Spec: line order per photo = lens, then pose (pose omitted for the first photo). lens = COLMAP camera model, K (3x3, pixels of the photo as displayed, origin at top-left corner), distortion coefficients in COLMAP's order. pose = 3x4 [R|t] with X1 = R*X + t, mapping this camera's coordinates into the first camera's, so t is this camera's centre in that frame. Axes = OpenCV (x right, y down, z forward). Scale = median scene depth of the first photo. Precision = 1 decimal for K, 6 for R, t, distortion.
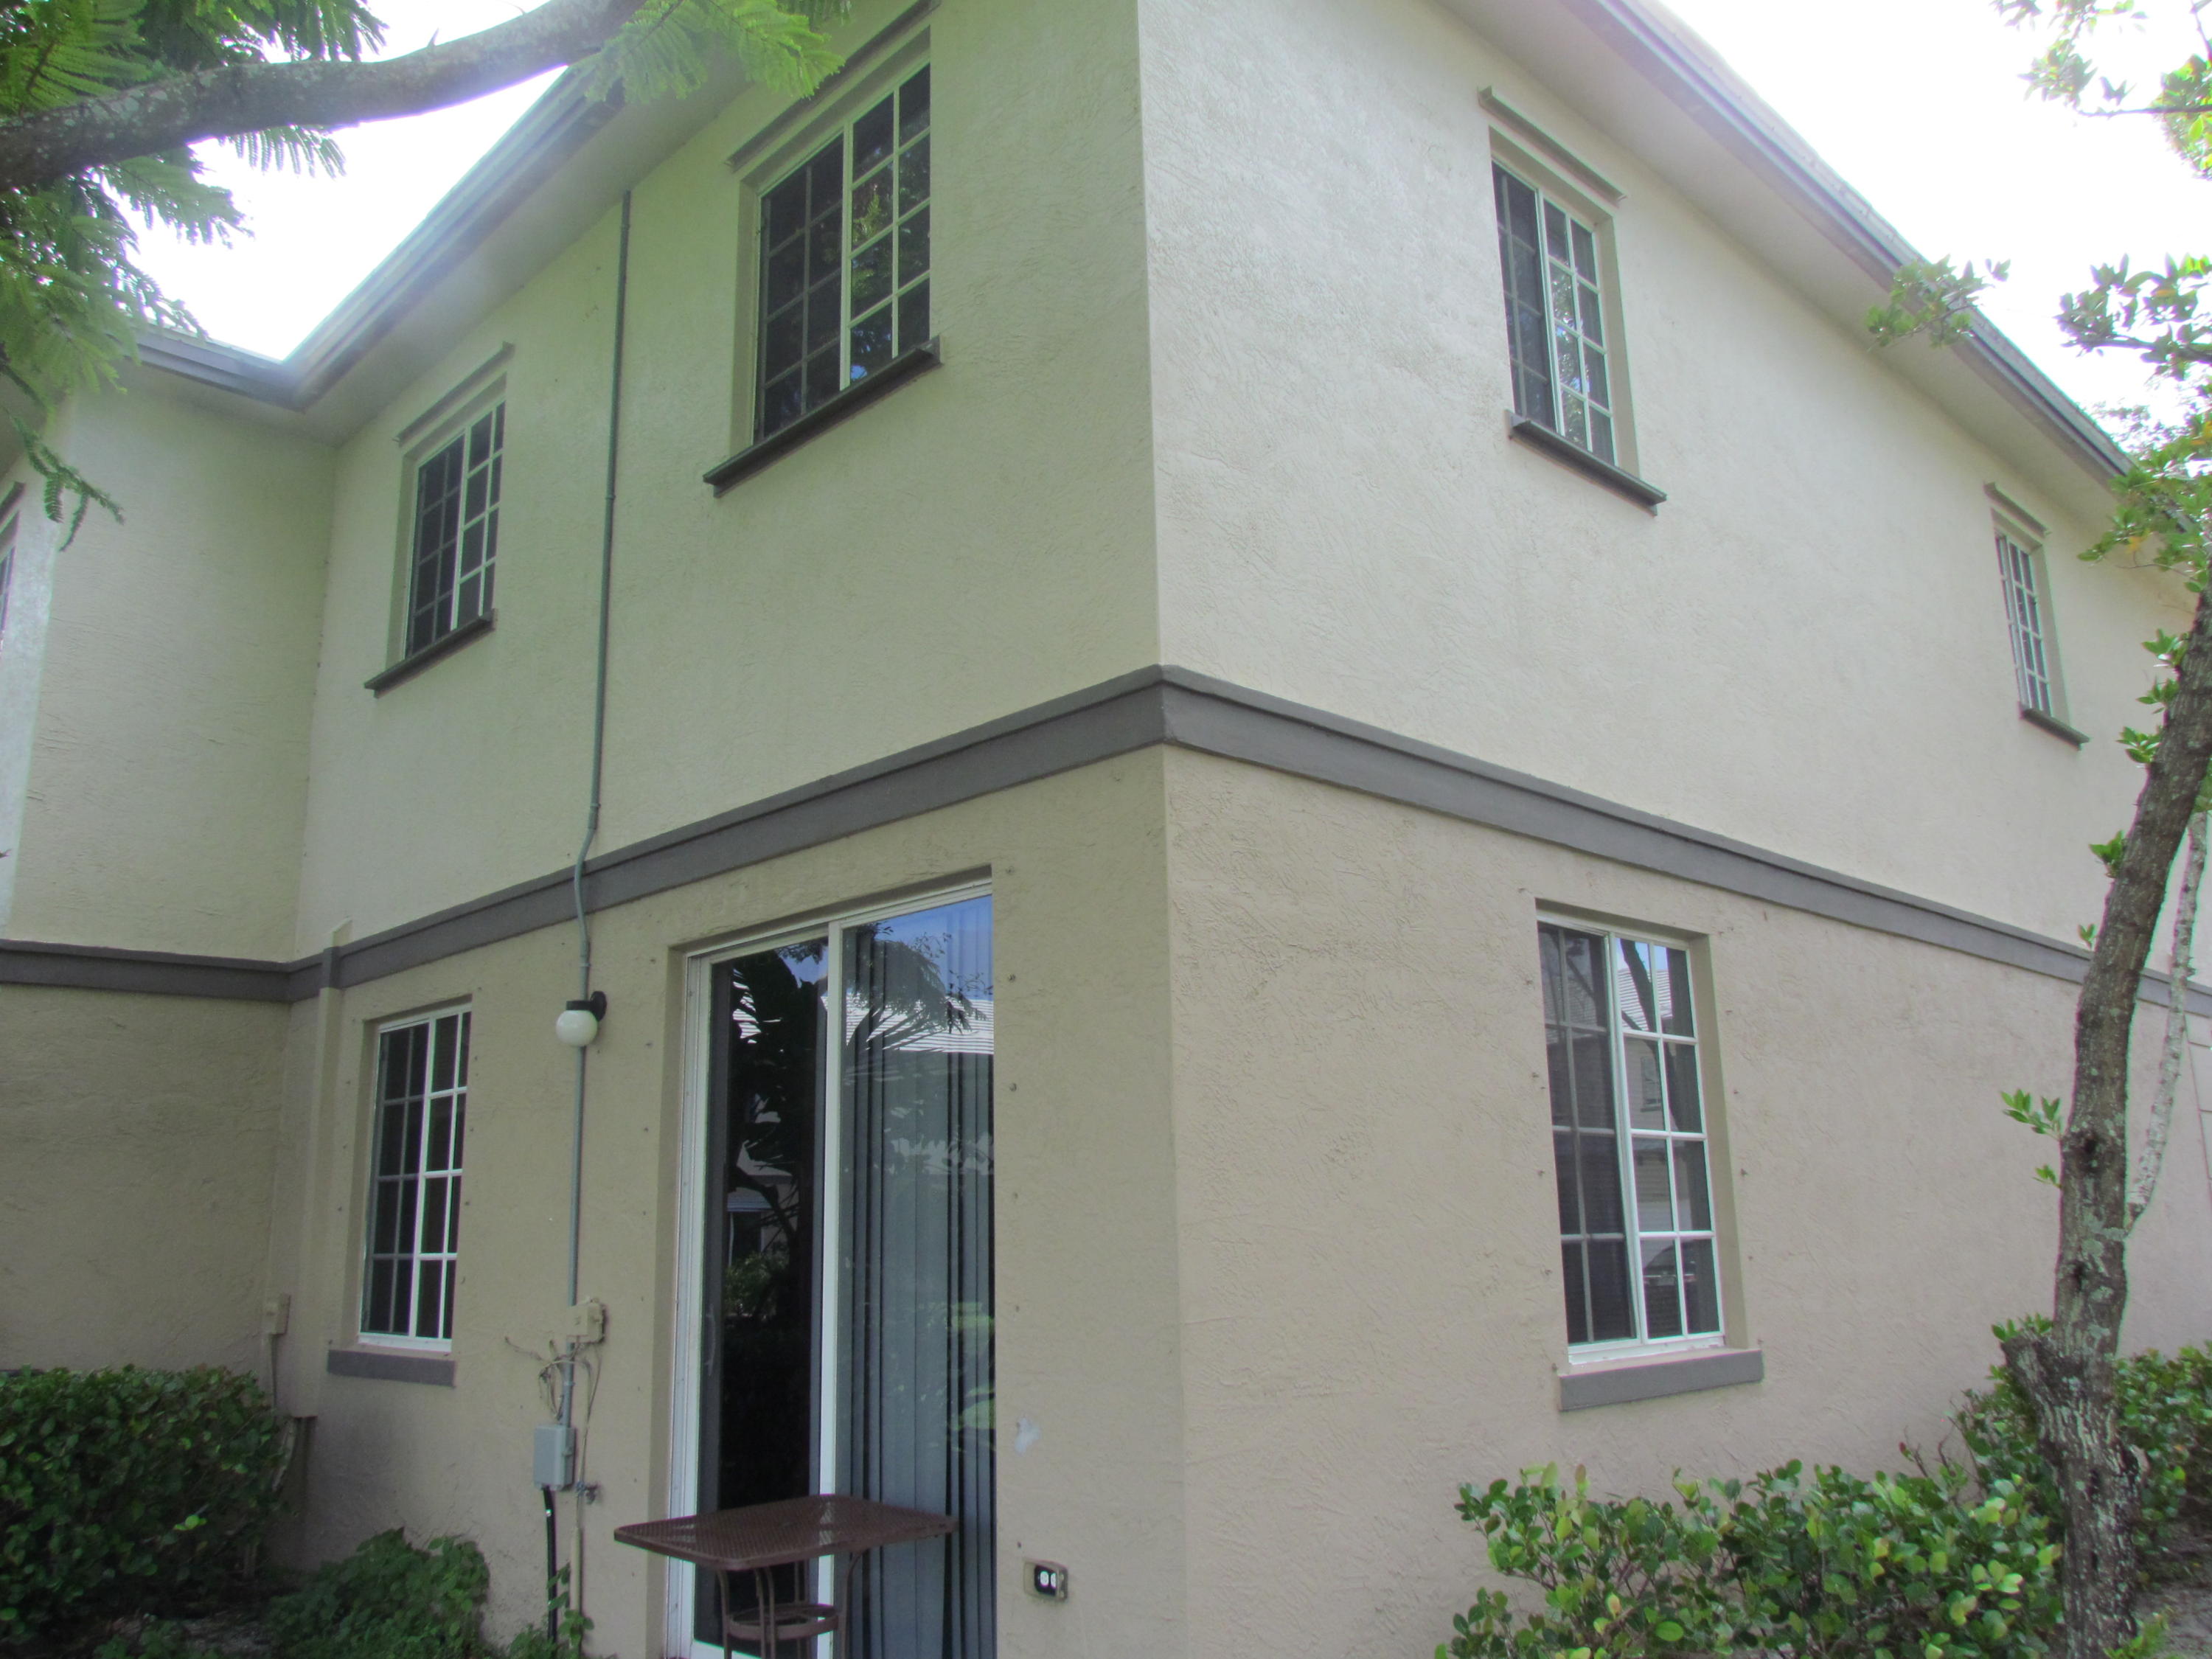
lens RADIAL K [[1713.3, 0, 1112.8], [0, 1713.3, 838.0], [0, 0, 1]] dist [-0.039752, 0.013689]
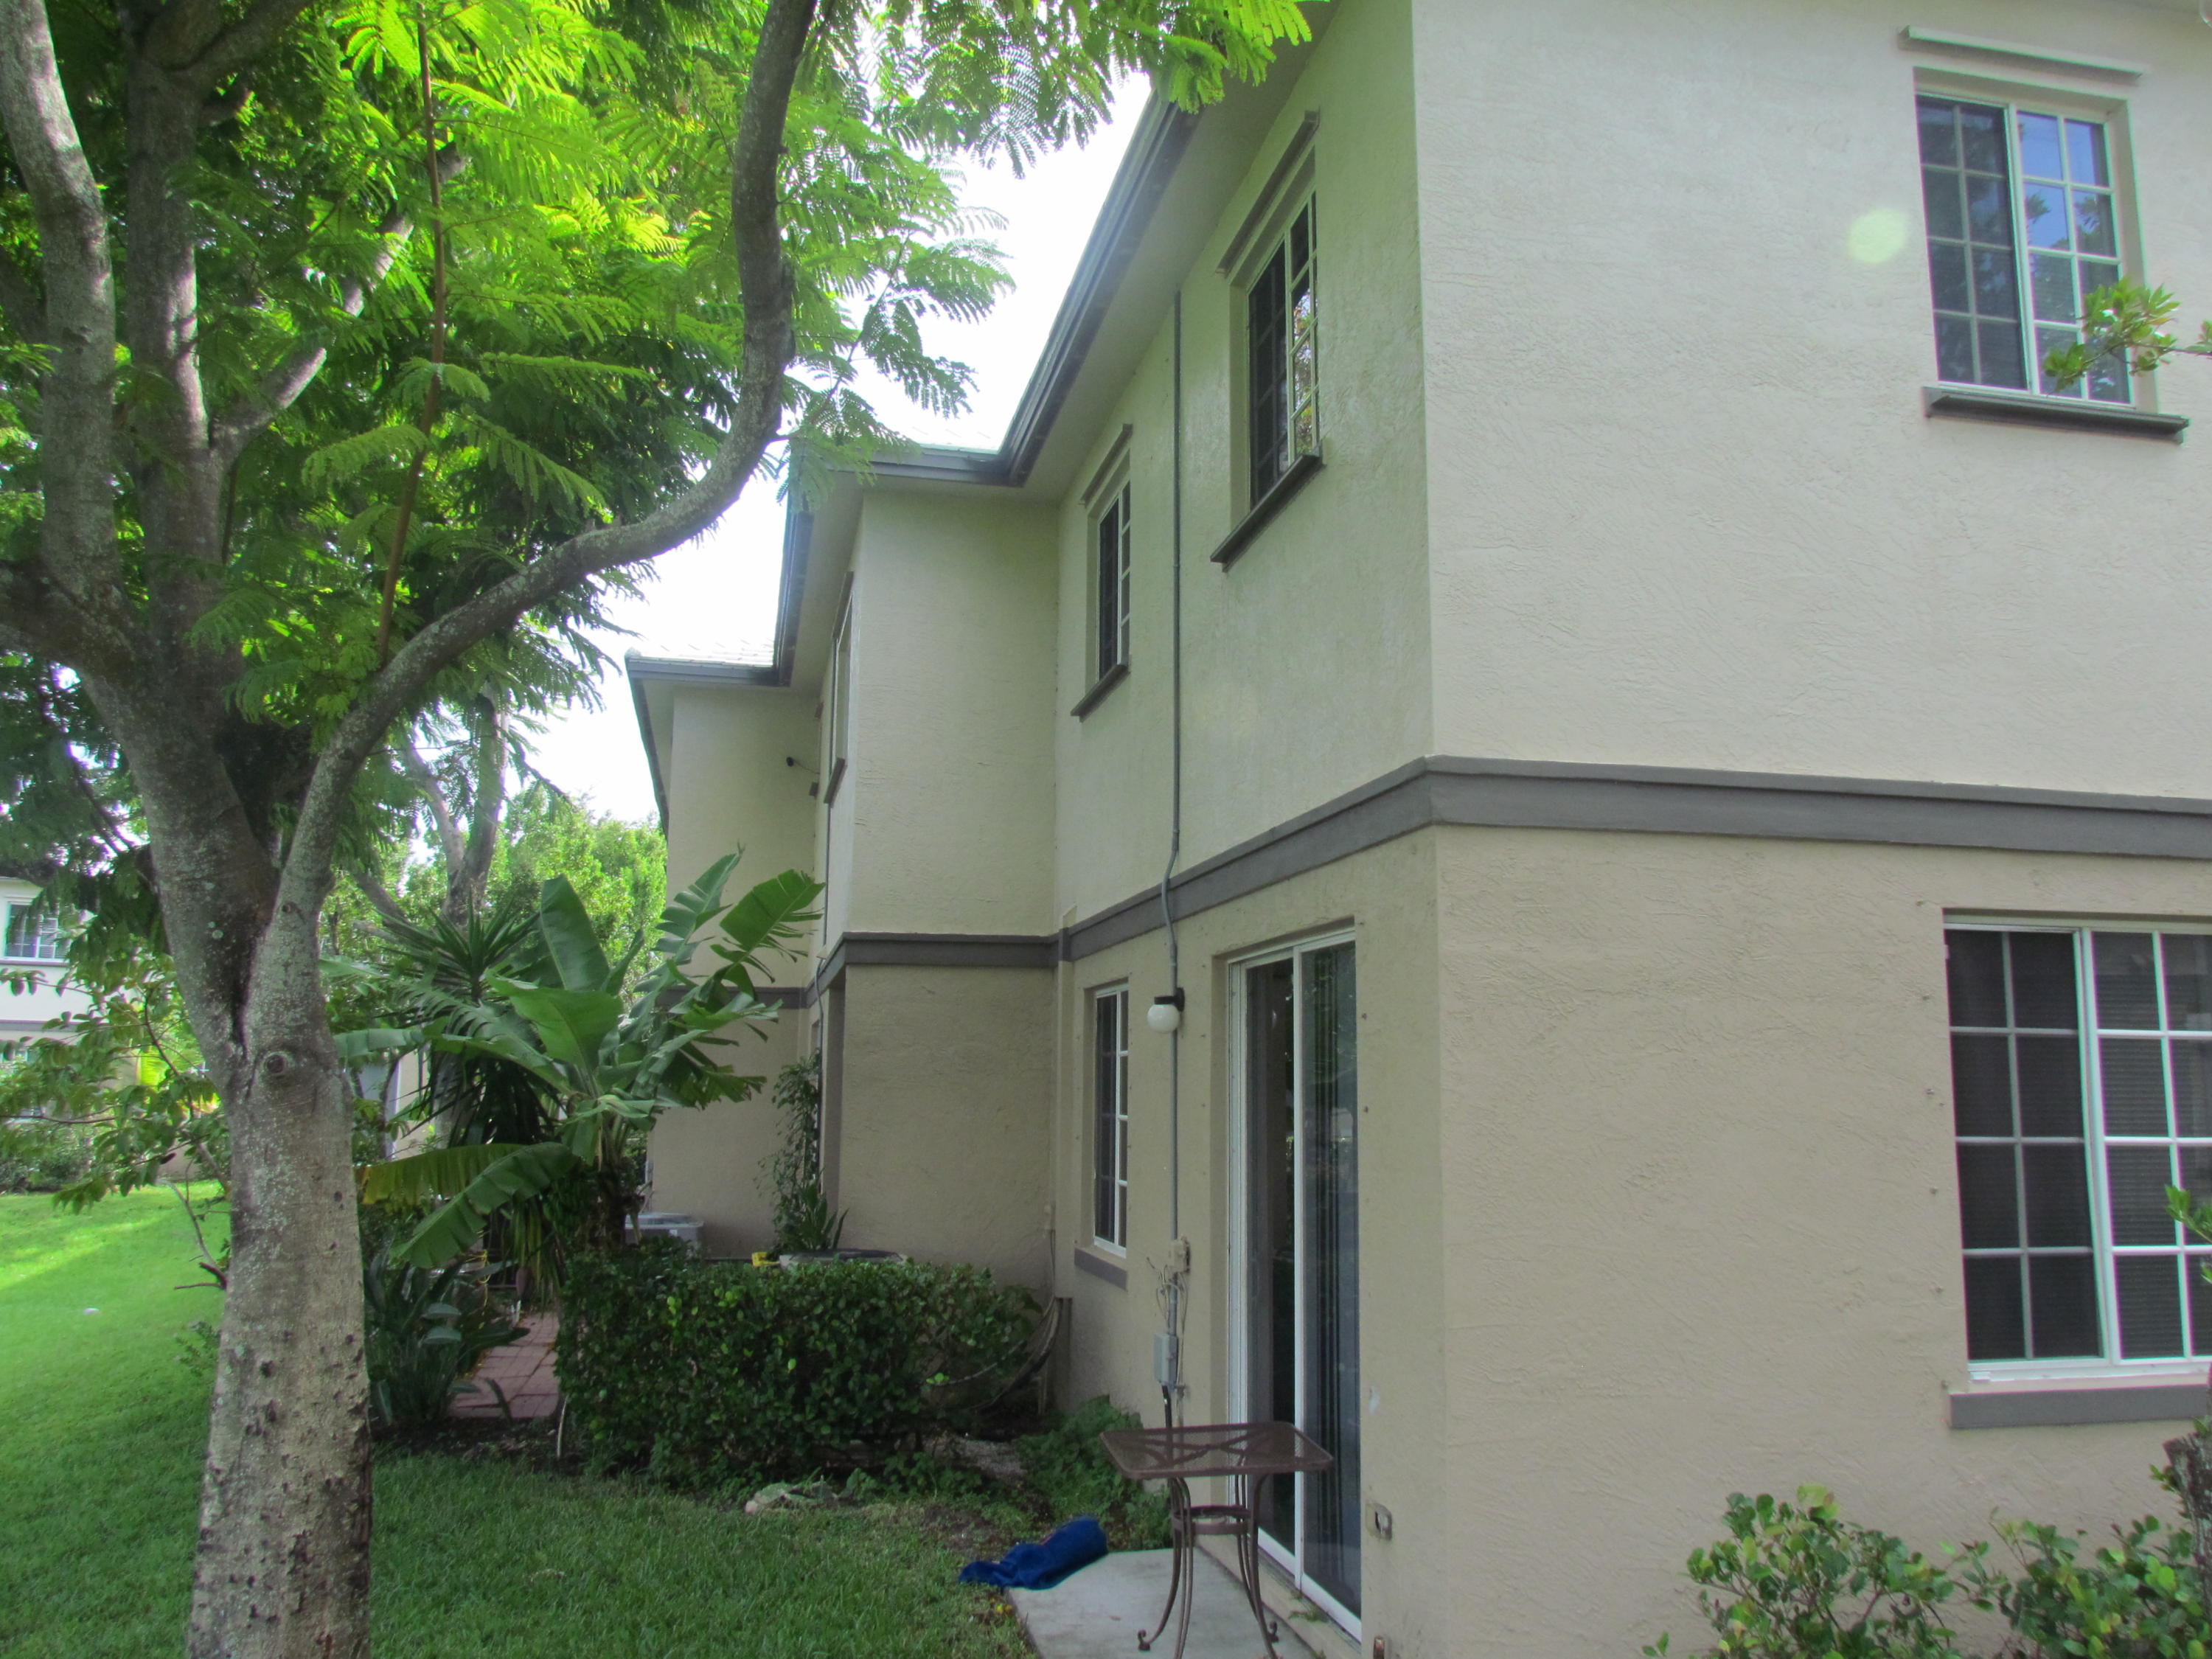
lens RADIAL K [[1737.1, 0, 1127.5], [0, 1737.1, 832.2], [0, 0, 1]] dist [-0.041824, 0.015740]
pose [[0.848459, -0.050384, -0.526858, 0.352151], [0.095194, 0.993752, 0.058268, -0.104088], [0.520630, -0.099591, 0.847954, -0.068734]]
